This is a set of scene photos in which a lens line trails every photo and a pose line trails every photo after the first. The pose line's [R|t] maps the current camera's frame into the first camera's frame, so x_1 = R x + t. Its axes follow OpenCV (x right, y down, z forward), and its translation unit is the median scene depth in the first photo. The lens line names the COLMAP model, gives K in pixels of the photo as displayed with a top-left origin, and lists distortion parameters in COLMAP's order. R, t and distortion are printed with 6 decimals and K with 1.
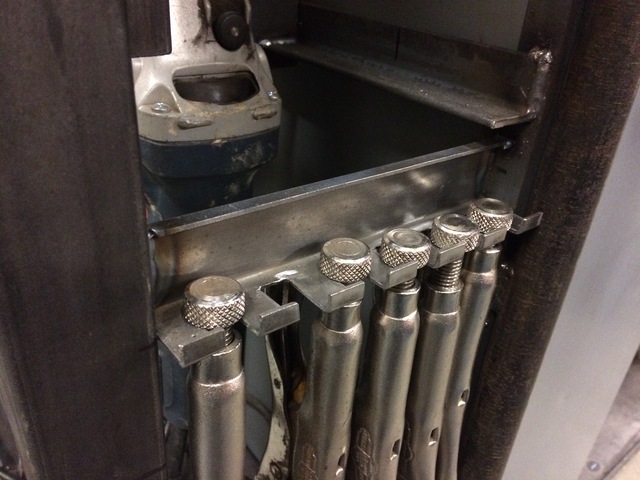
lens RADIAL K [[549.1, 0, 320.0], [0, 549.1, 240.0], [0, 0, 1]] dist [0.123326, -0.201667]
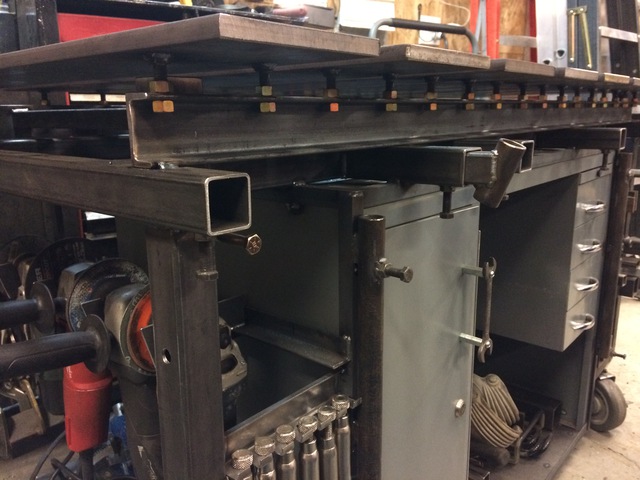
lens RADIAL K [[549.1, 0, 320.0], [0, 549.1, 240.0], [0, 0, 1]] dist [0.123326, -0.201667]
pose [[0.979522, -0.125029, 0.157811, -0.082393], [0.162981, 0.952596, -0.256902, -0.119842], [-0.118210, 0.277361, 0.953466, -1.579511]]
